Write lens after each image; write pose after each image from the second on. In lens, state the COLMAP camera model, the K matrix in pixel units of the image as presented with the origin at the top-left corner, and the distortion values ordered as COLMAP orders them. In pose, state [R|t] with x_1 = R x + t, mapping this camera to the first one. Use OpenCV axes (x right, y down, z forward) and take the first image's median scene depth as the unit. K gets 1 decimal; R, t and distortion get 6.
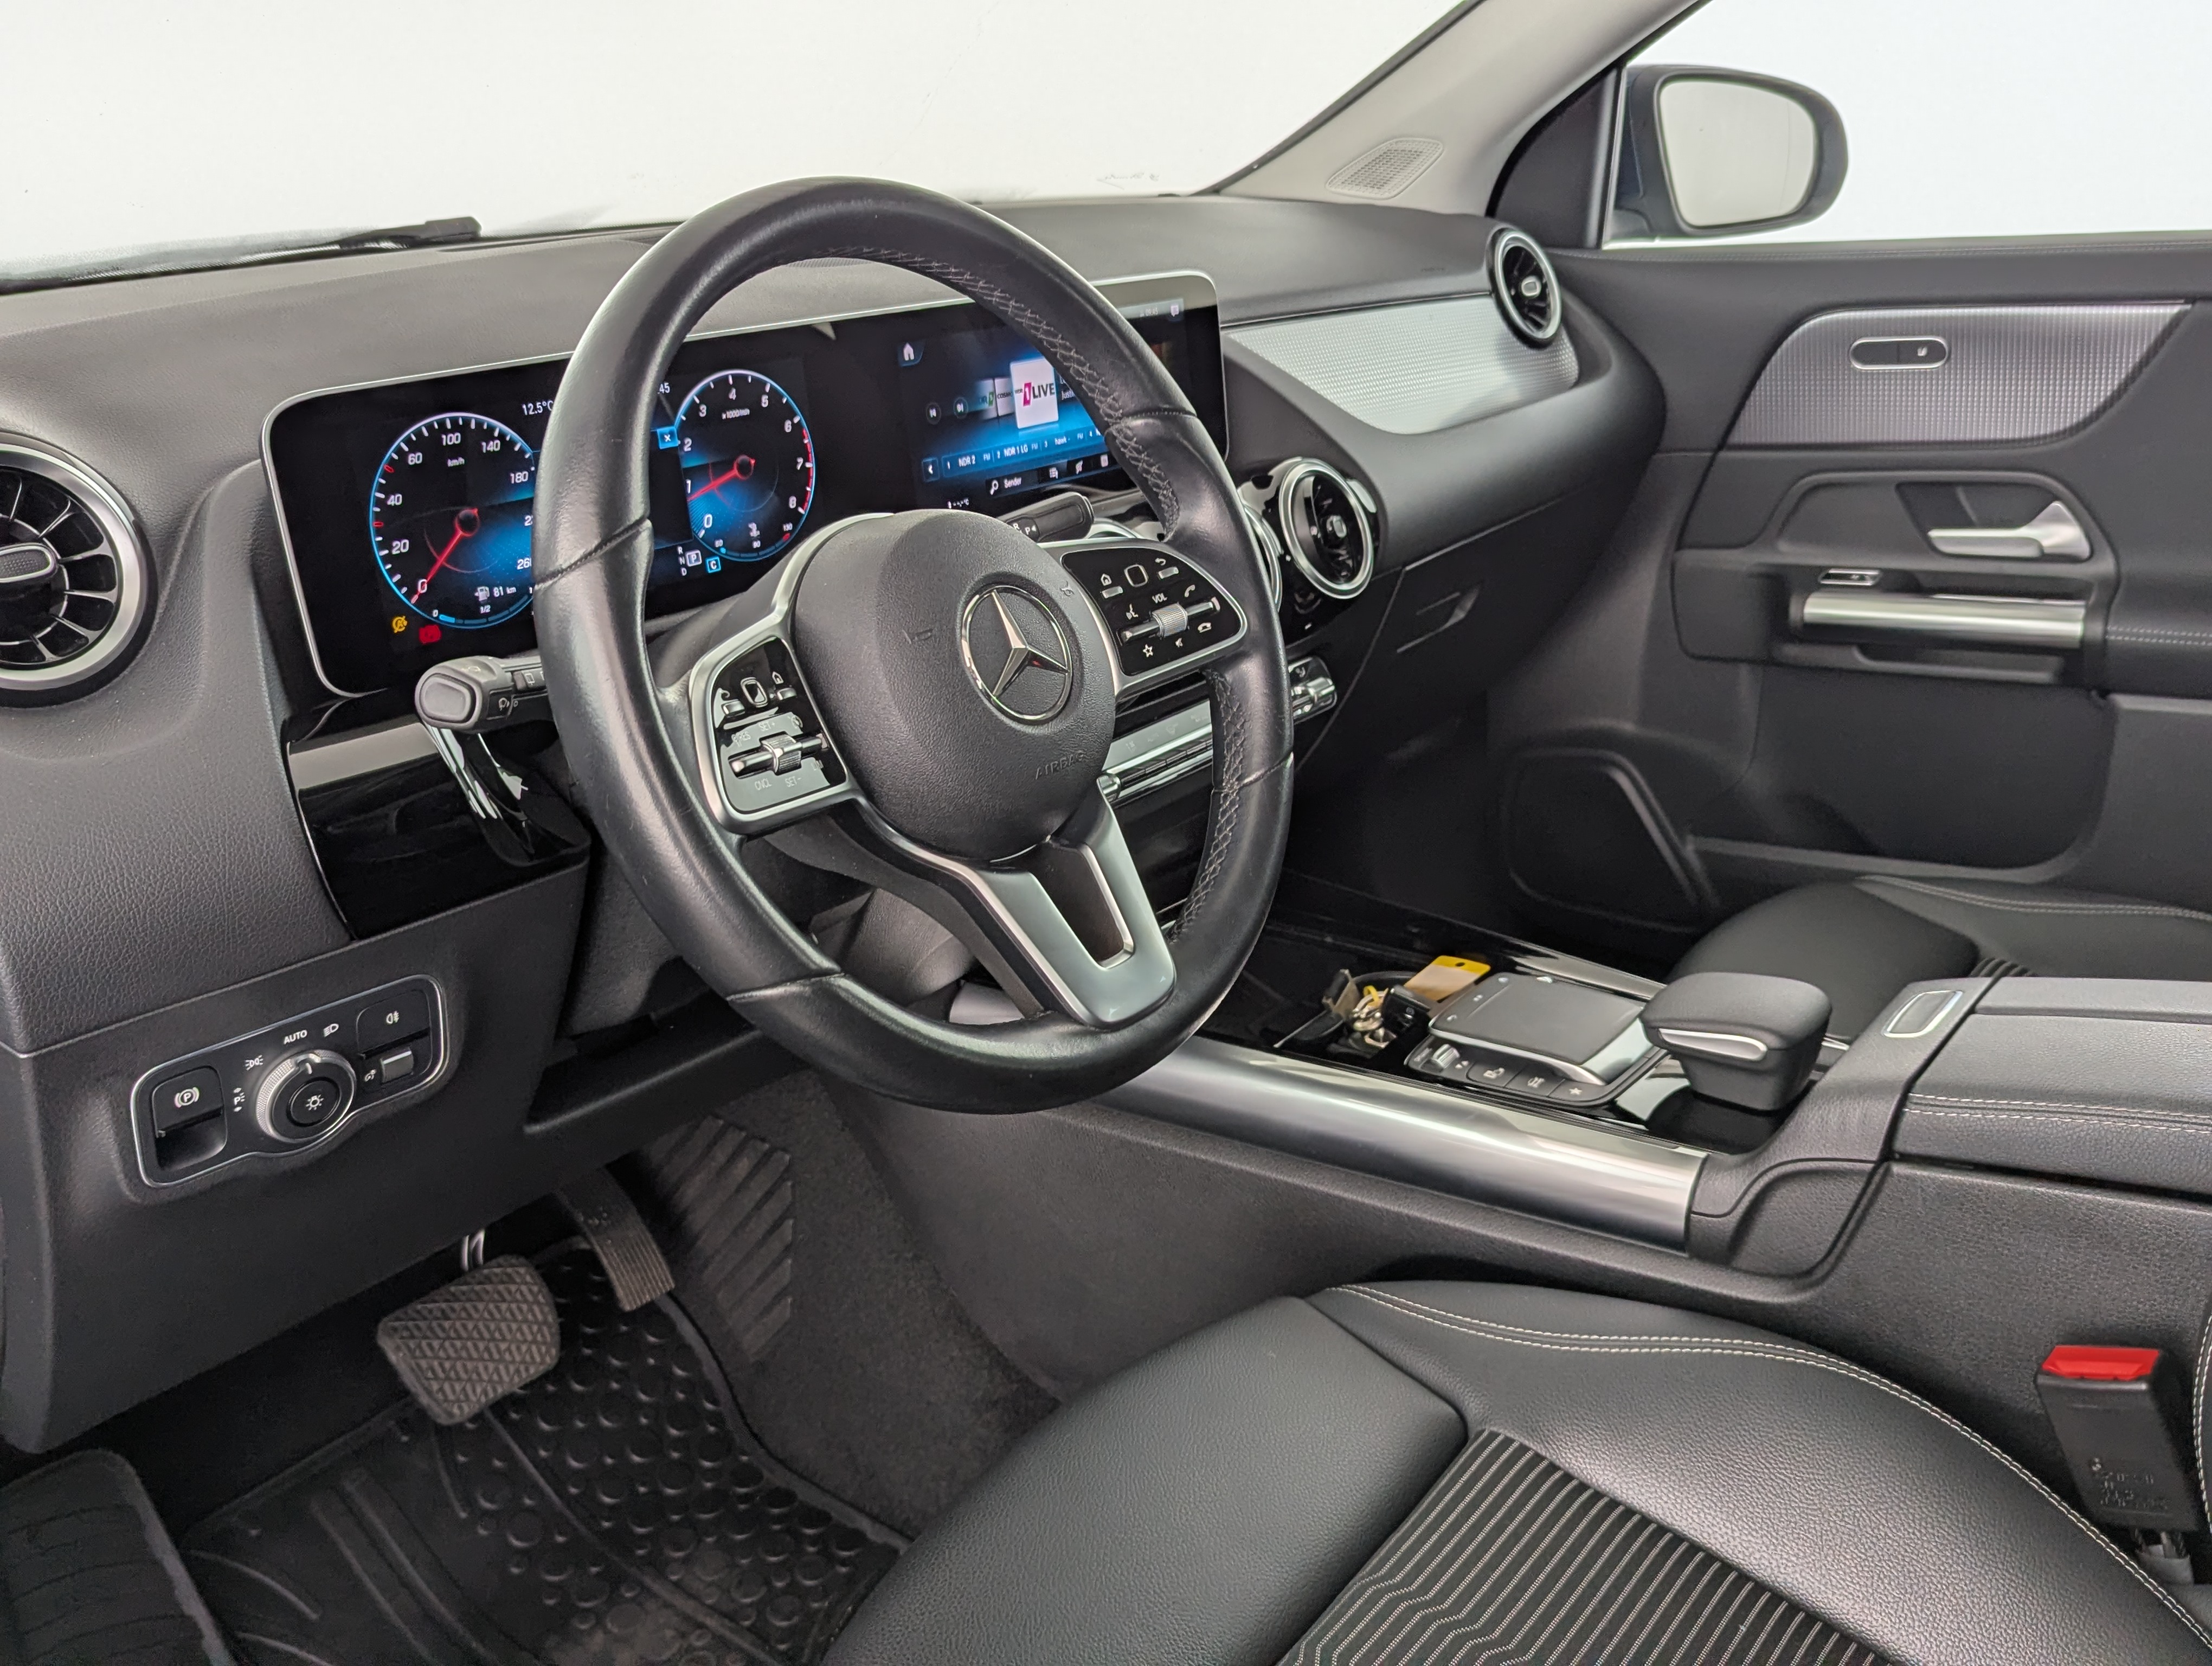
lens RADIAL K [[1915.6, 0, 1103.5], [0, 1915.6, 889.3], [0, 0, 1]] dist [-0.010100, 0.000446]
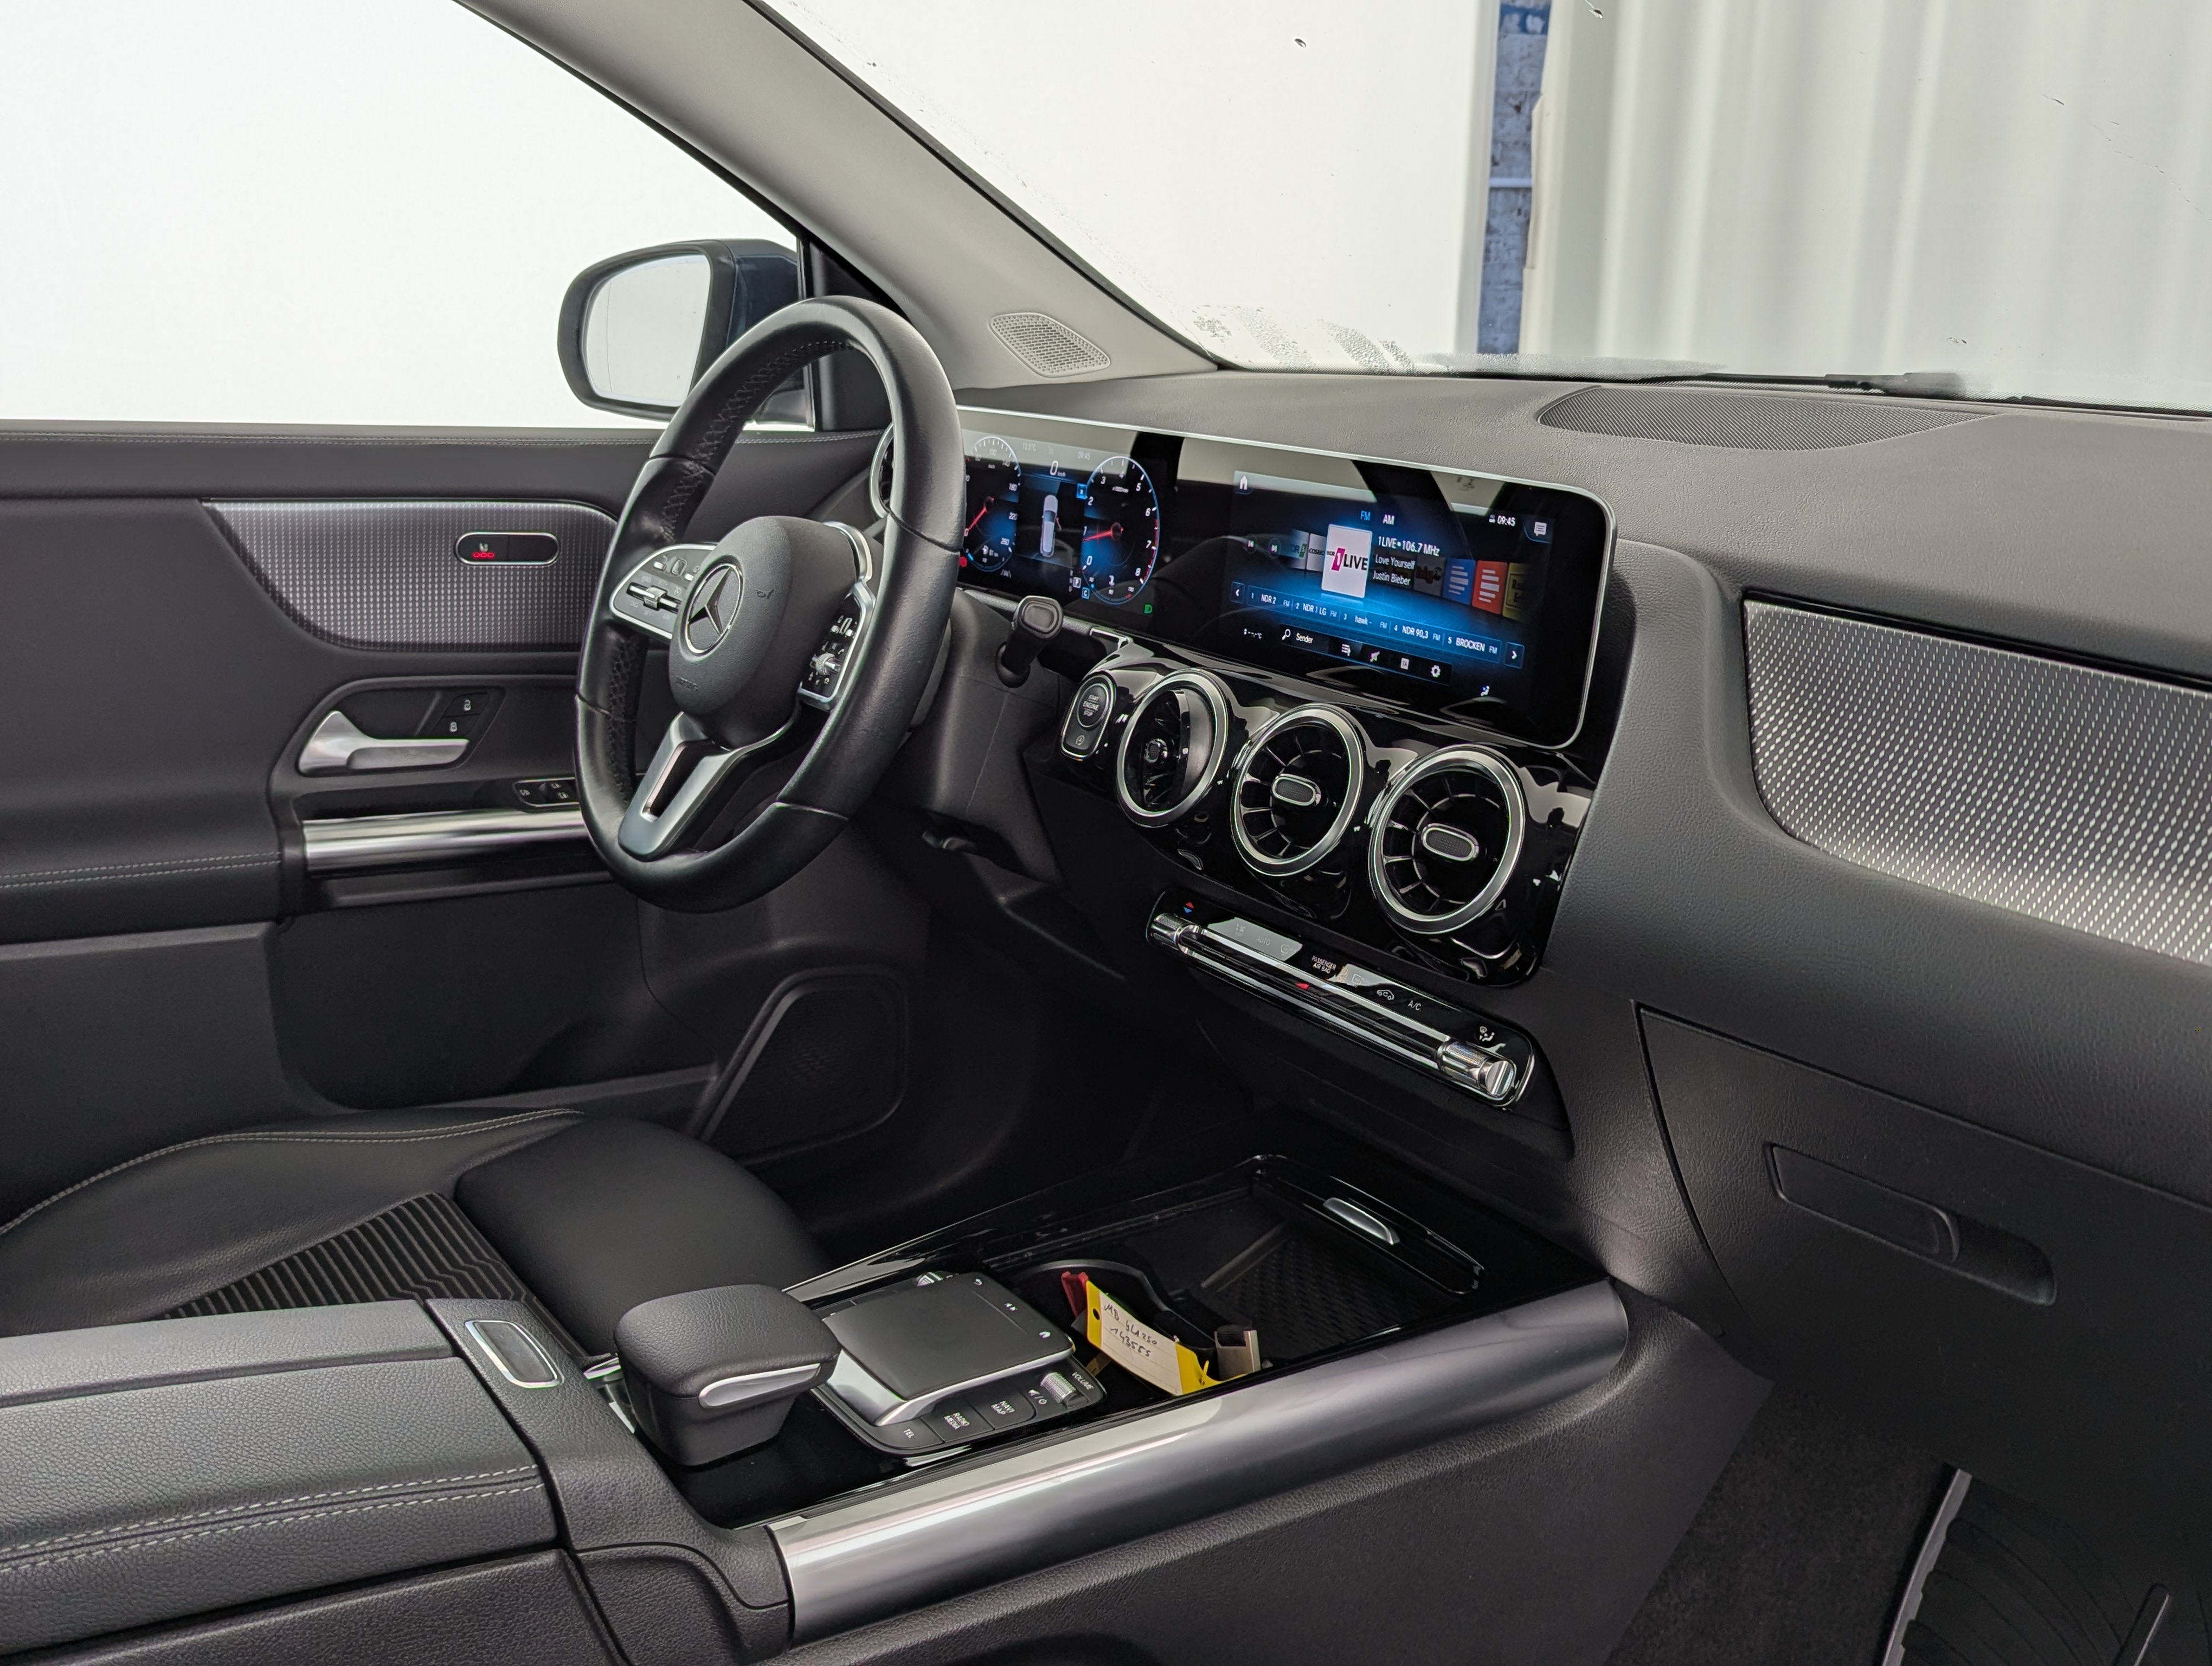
lens RADIAL K [[1999.7, 0, 1106.0], [0, 1999.7, 833.0], [0, 0, 1]] dist [0.053626, -0.118222]
pose [[-0.284771, 0.279842, -0.916839, 1.180933], [-0.375470, 0.847457, 0.375286, -0.591259], [0.882002, 0.451116, -0.136259, 1.364425]]
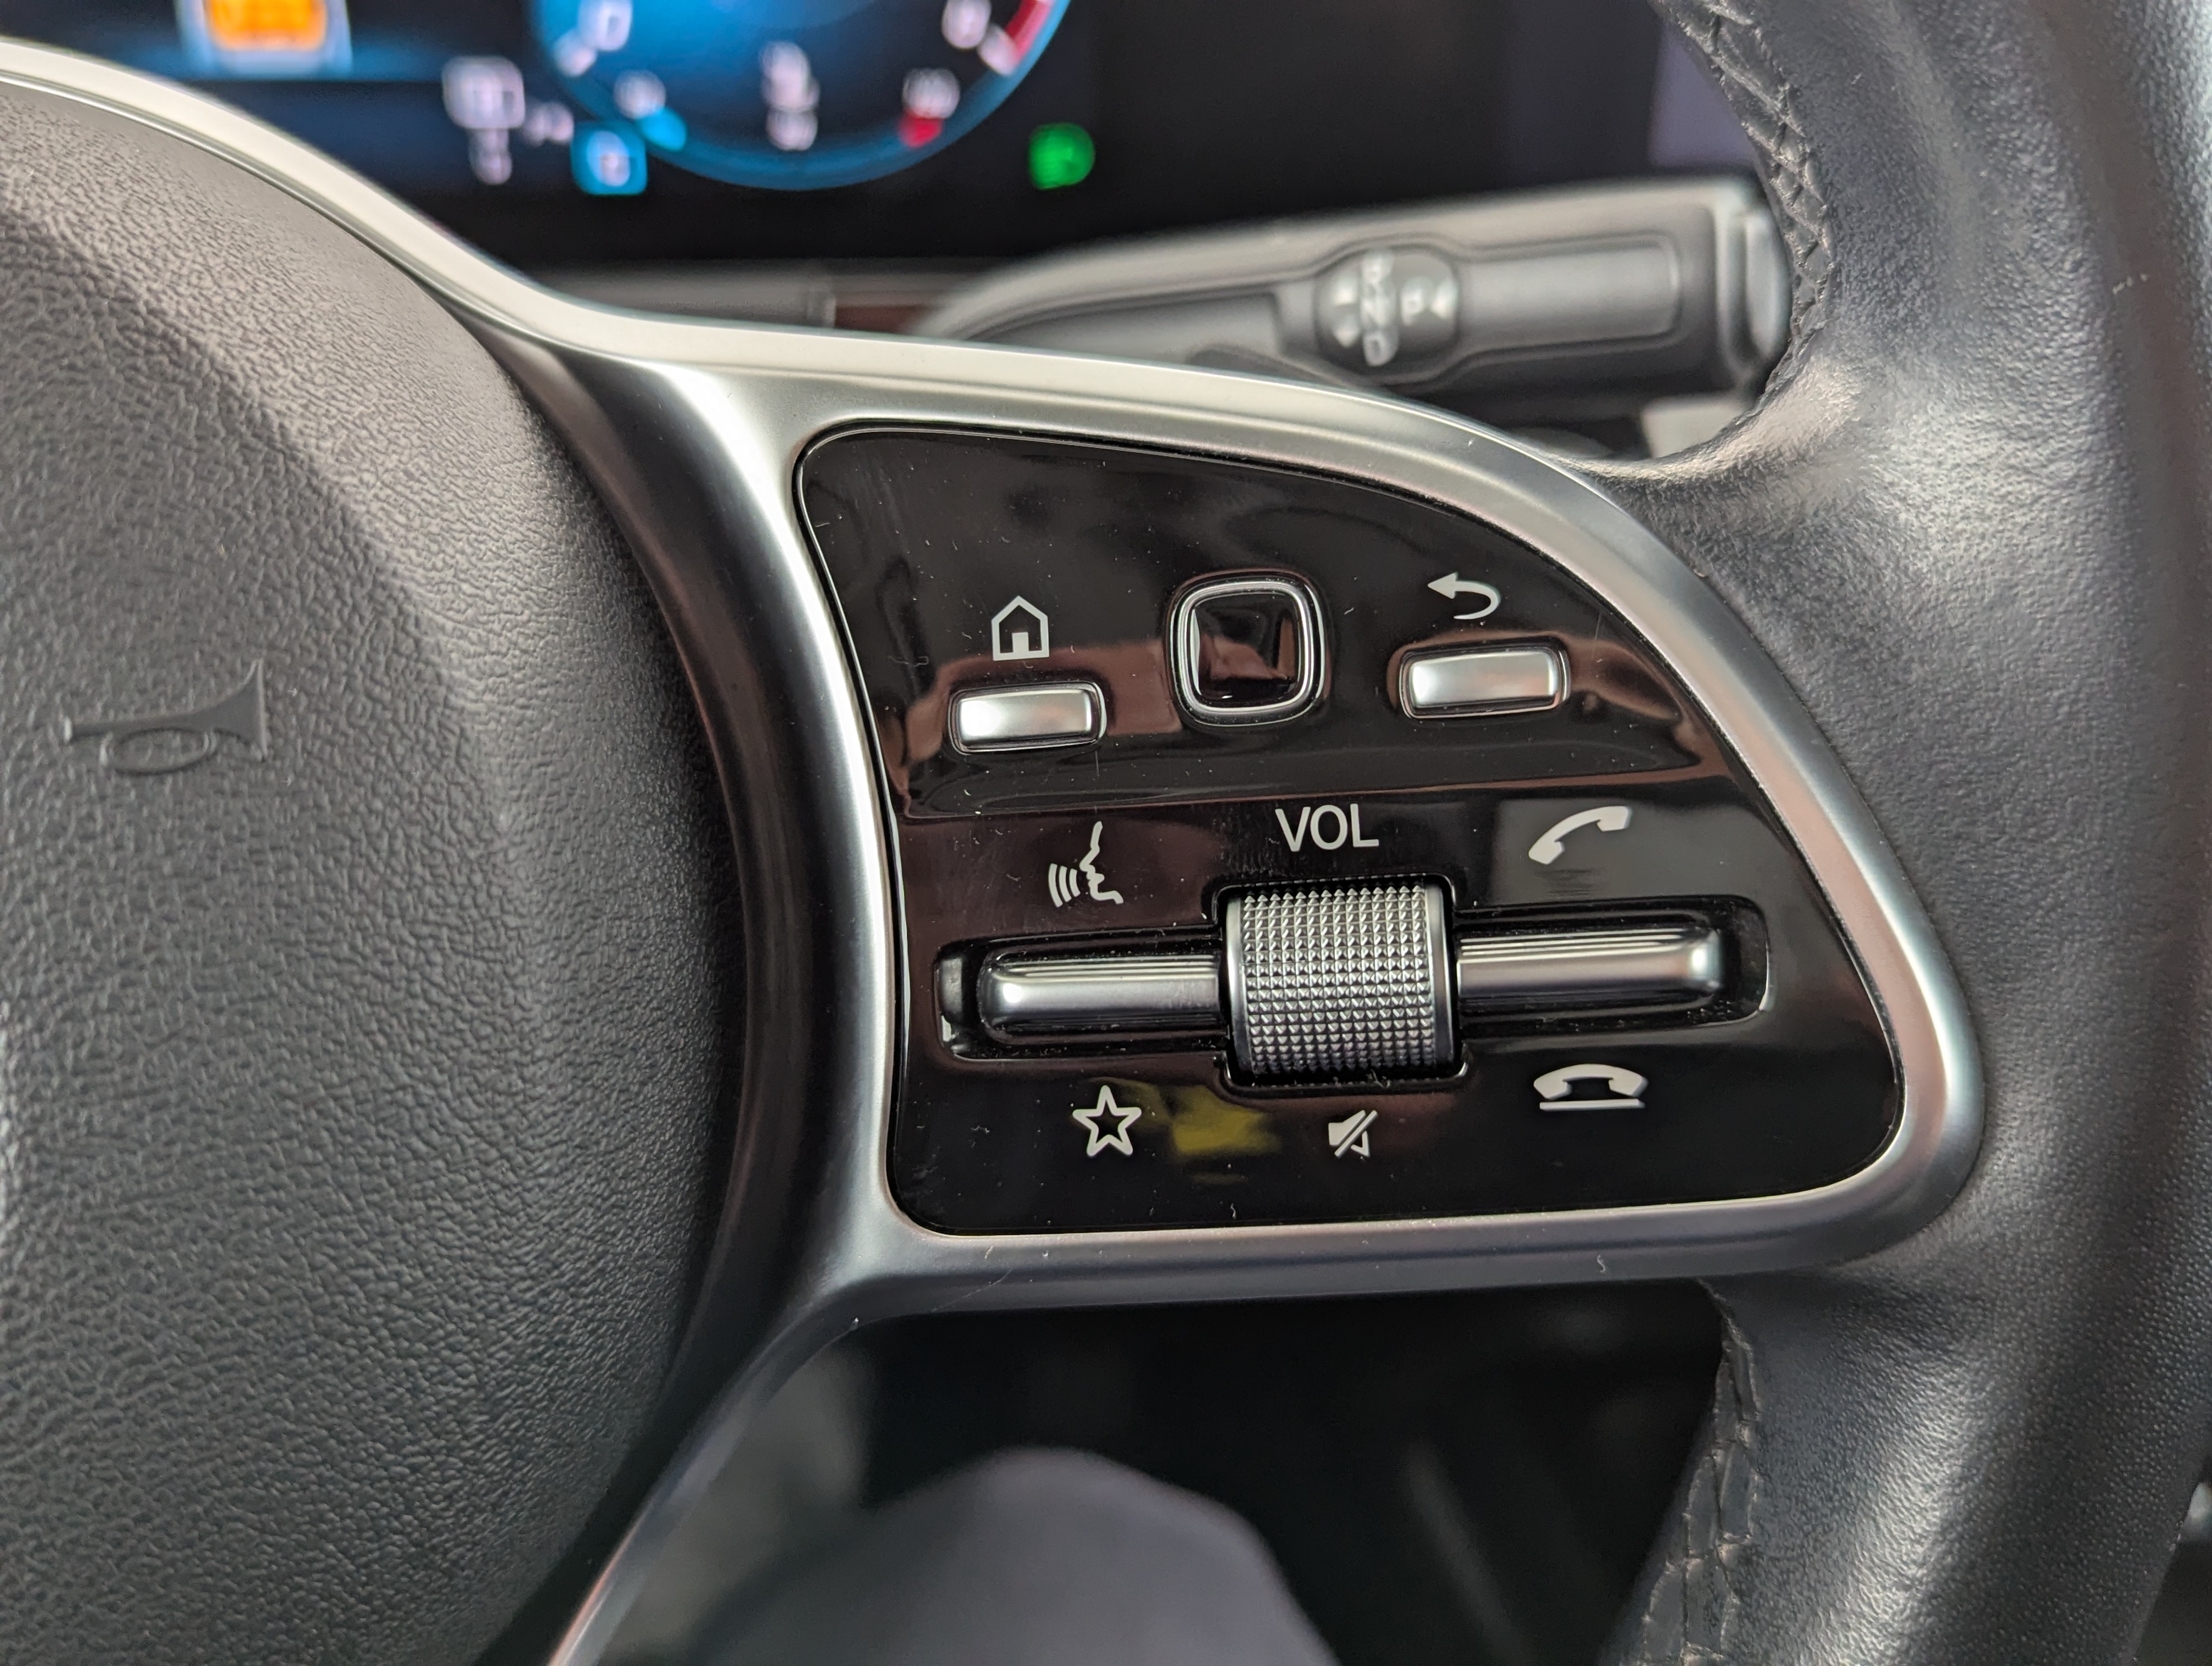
lens RADIAL K [[1999.7, 0, 1106.0], [0, 1999.7, 833.0], [0, 0, 1]] dist [0.053626, -0.118222]
pose [[0.733000, 0.362185, -0.575789, 0.110356], [-0.252493, 0.930859, 0.264100, -0.187783], [0.631631, -0.048202, 0.773769, 0.843812]]
